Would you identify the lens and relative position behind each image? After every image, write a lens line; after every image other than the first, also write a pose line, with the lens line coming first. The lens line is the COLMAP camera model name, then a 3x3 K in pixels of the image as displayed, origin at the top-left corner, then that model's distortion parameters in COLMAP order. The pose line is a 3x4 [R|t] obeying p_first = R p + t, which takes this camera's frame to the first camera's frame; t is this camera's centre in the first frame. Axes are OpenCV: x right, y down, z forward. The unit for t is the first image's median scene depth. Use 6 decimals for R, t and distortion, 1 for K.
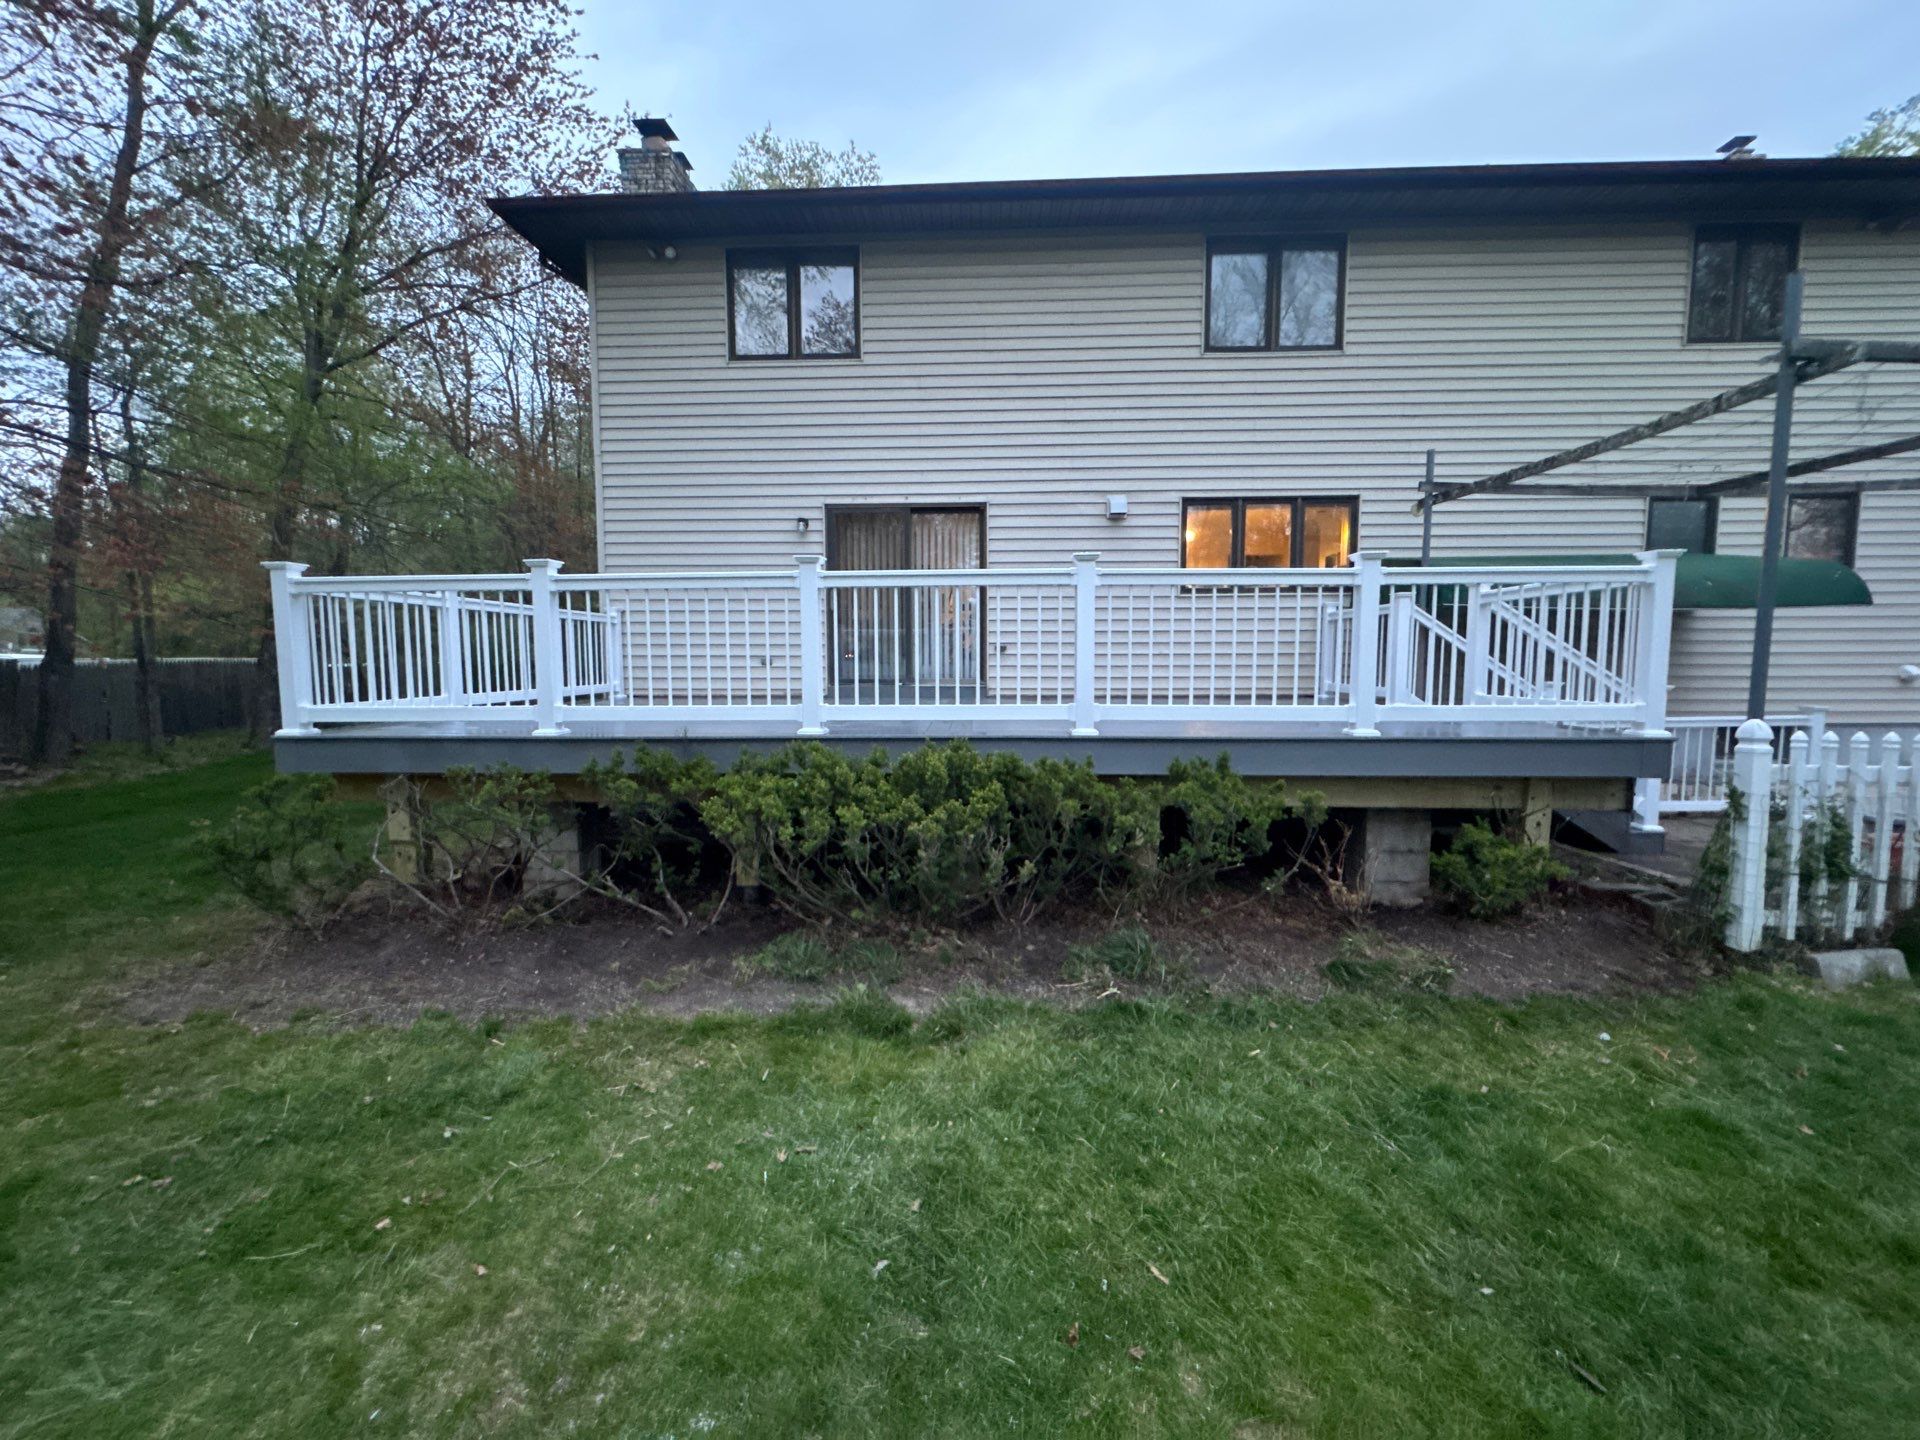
lens RADIAL K [[763.7, 0, 964.7], [0, 763.7, 717.1], [0, 0, 1]] dist [-0.003982, 0.000275]
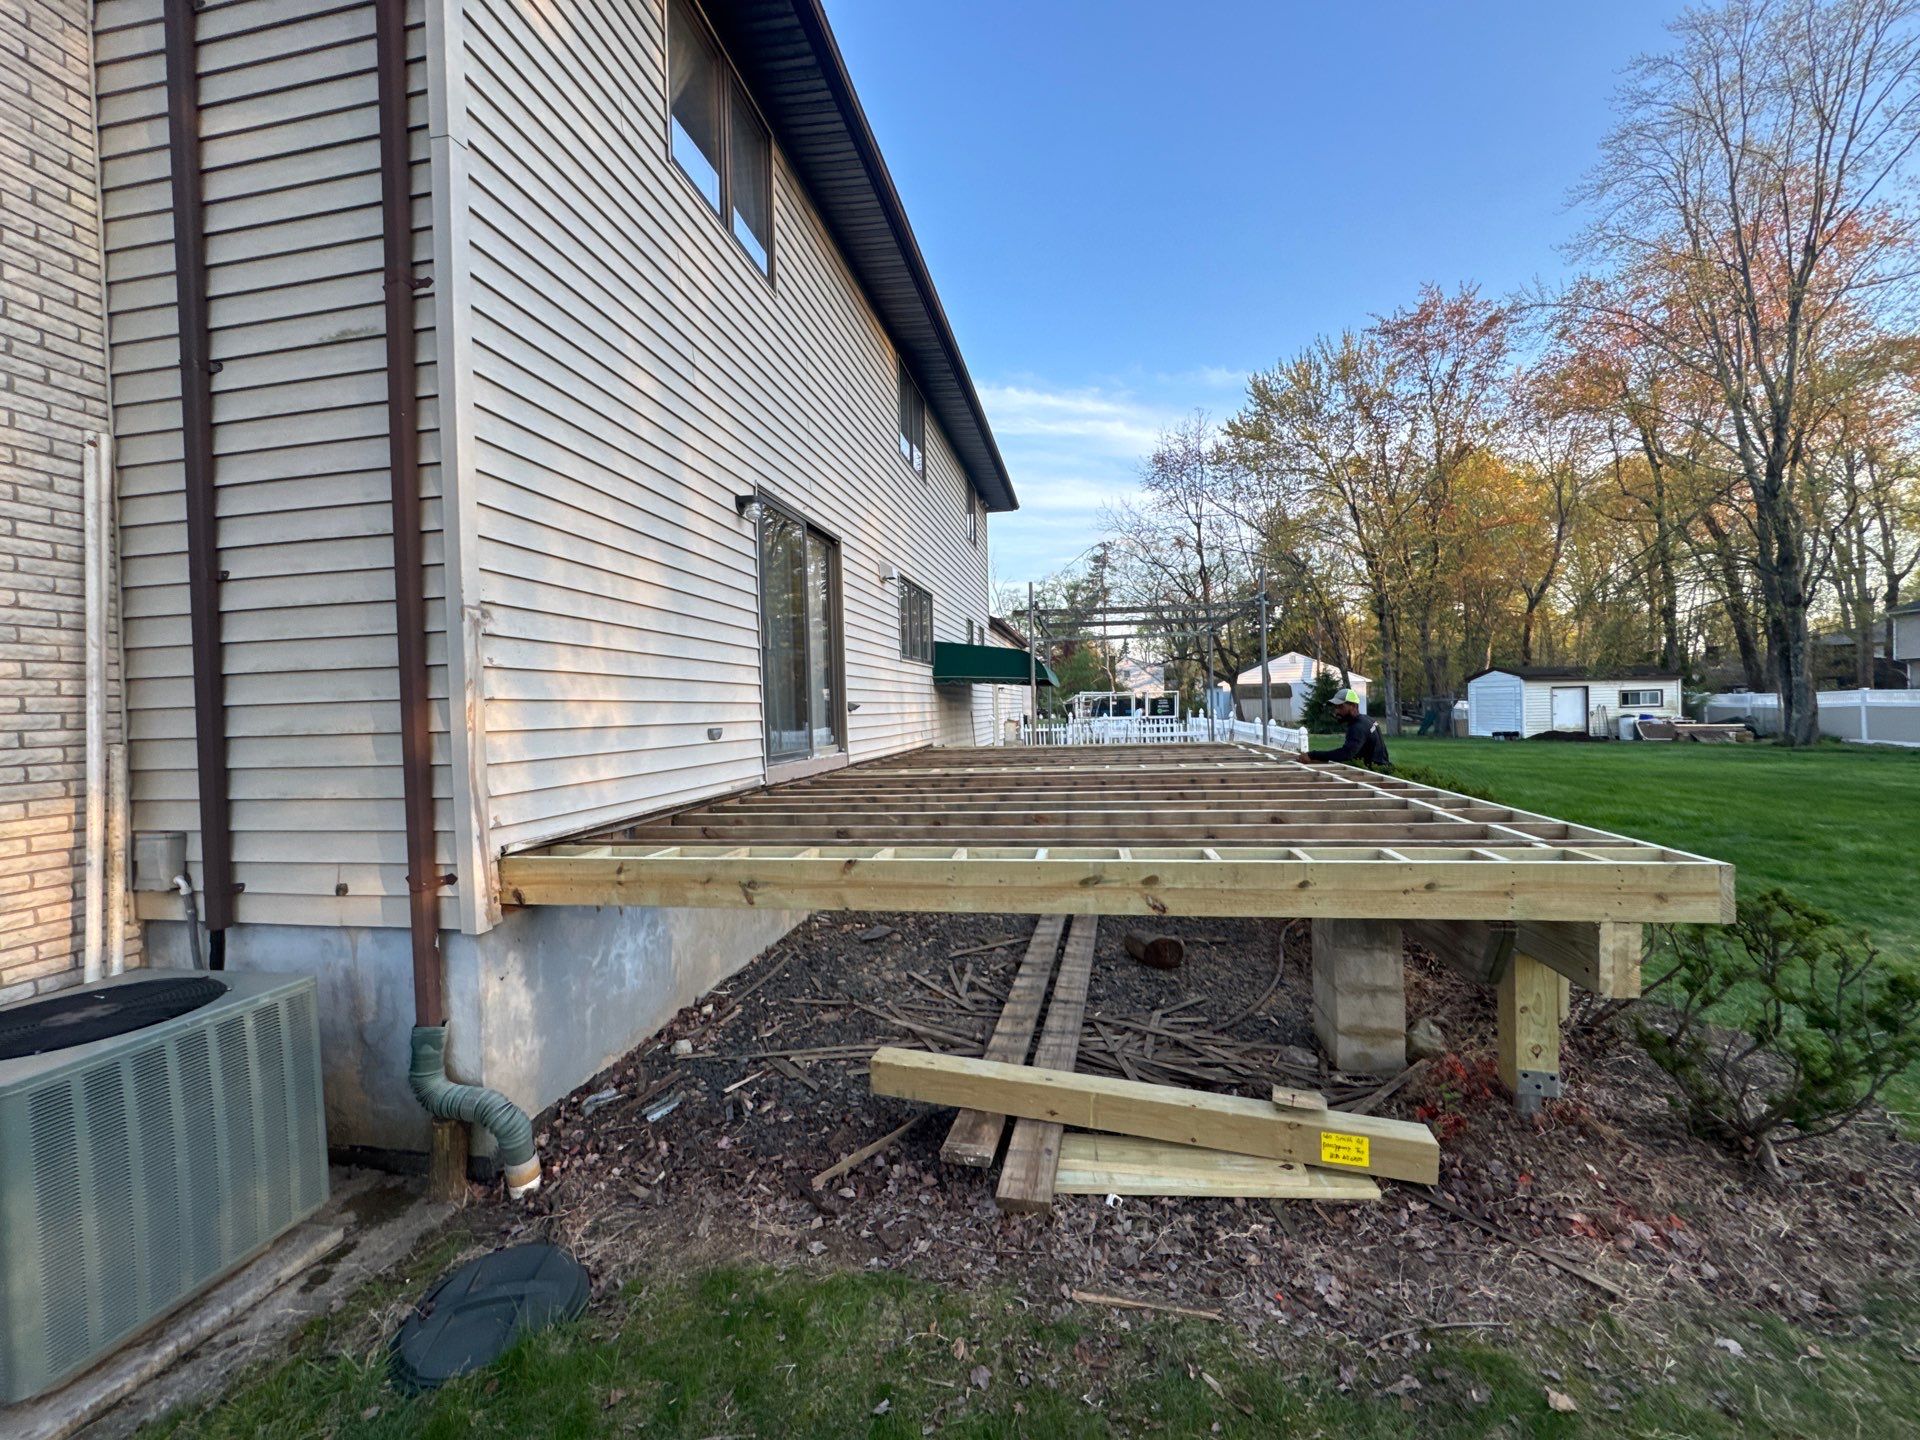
lens RADIAL K [[763.7, 0, 961.7], [0, 763.7, 716.5], [0, 0, 1]] dist [-0.003982, 0.000275]
pose [[0.136609, -0.011725, 0.990556, -0.816936], [0.124582, 0.992194, -0.005437, -0.064045], [-0.982760, 0.124148, 0.137004, 0.794195]]
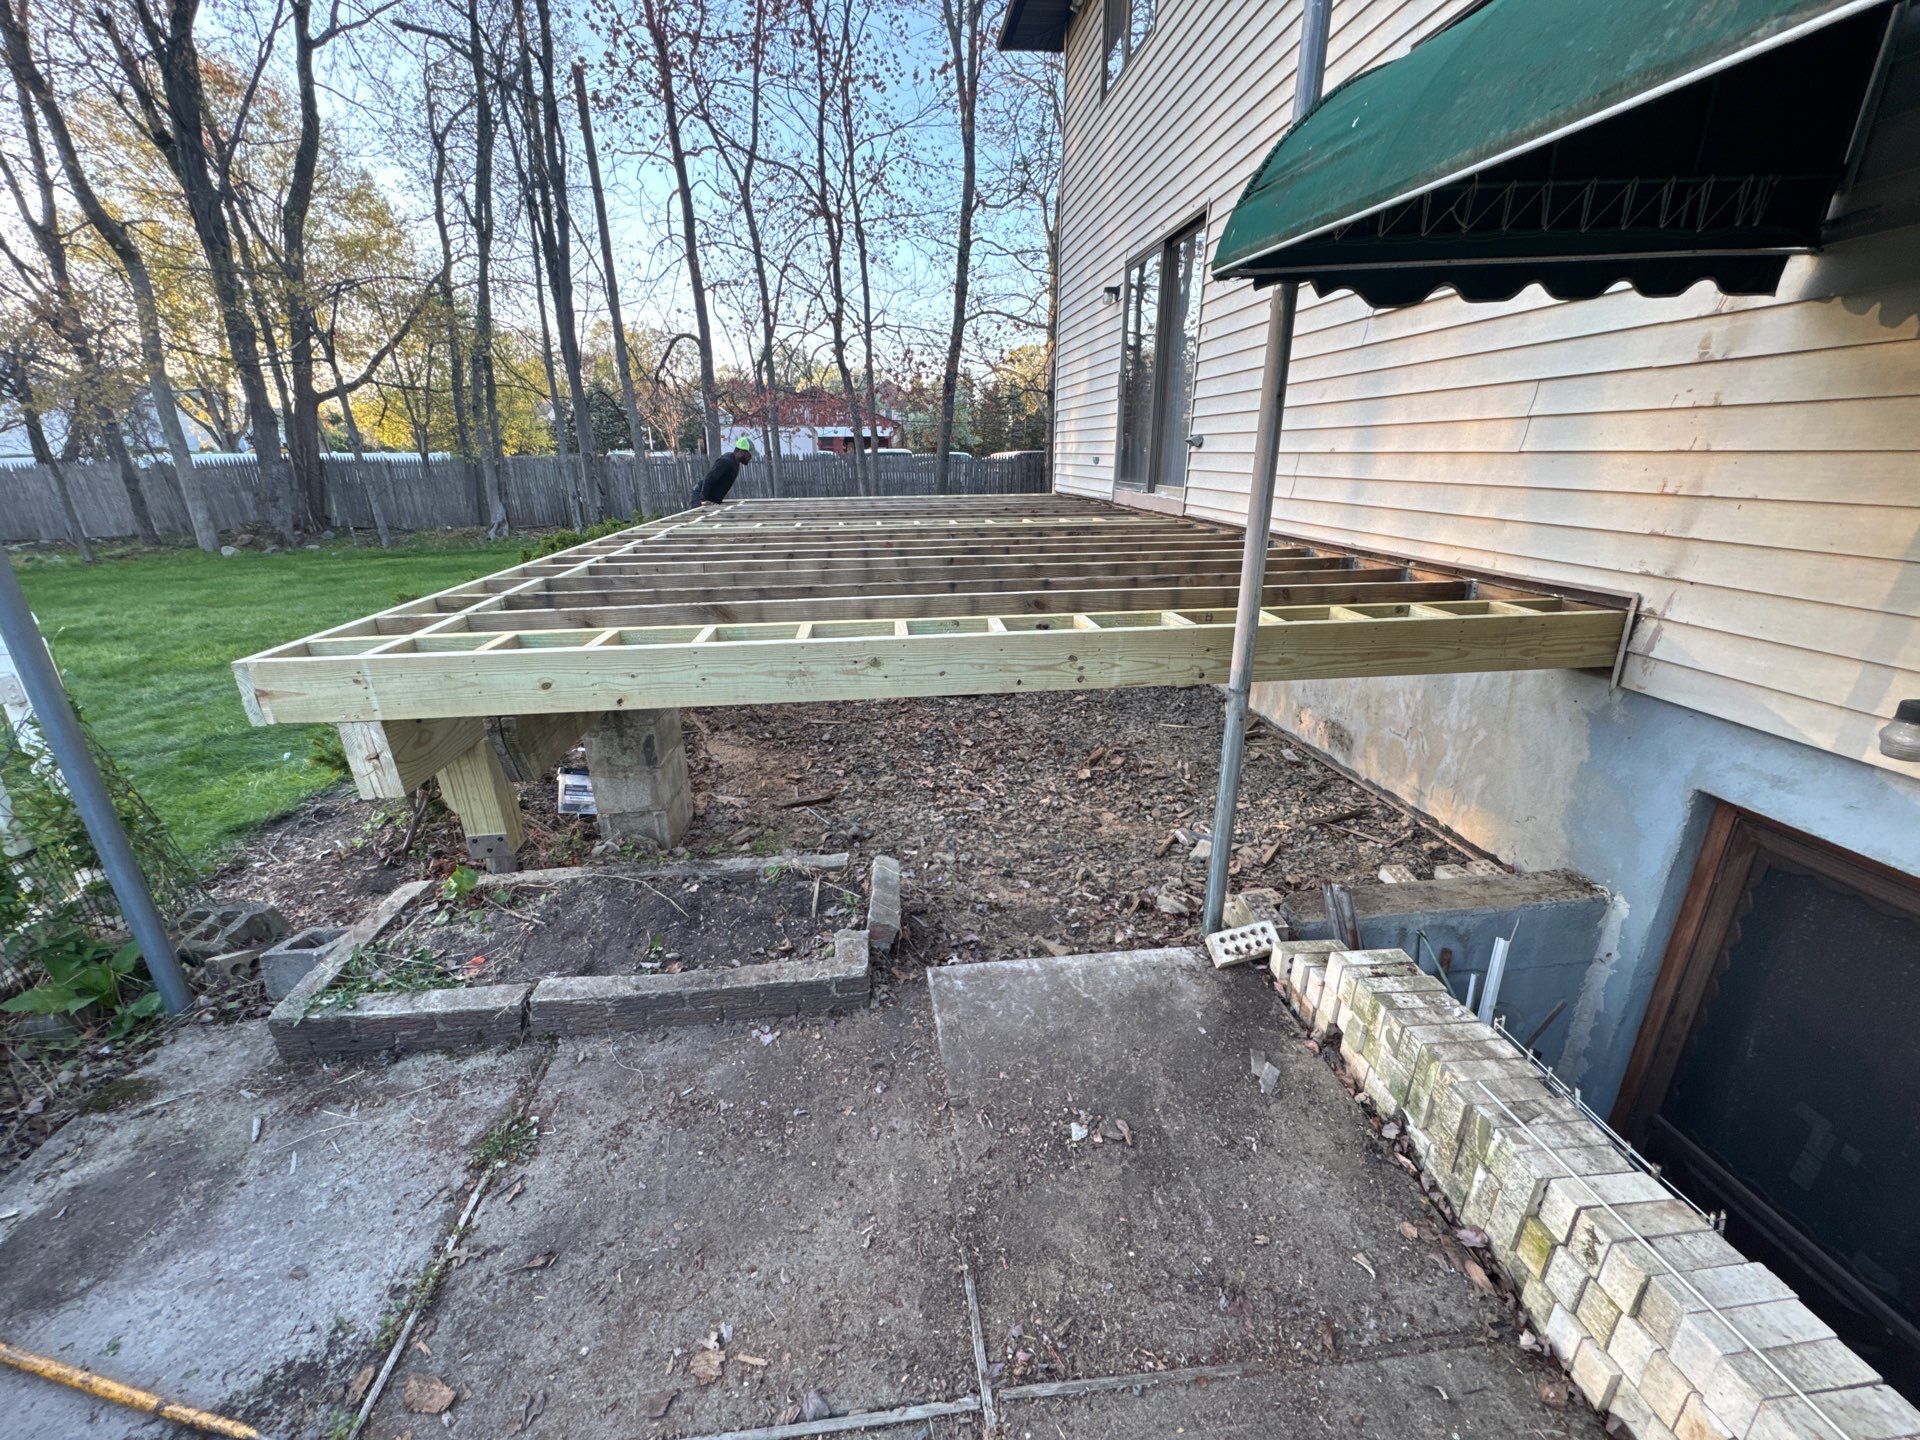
lens RADIAL K [[763.7, 0, 958.7], [0, 763.7, 722.1], [0, 0, 1]] dist [-0.003982, 0.000275]
pose [[0.162267, 0.329938, -0.929952, 0.743164], [-0.084074, 0.943638, 0.320124, -0.058888], [0.983159, 0.026240, 0.180861, 0.707493]]
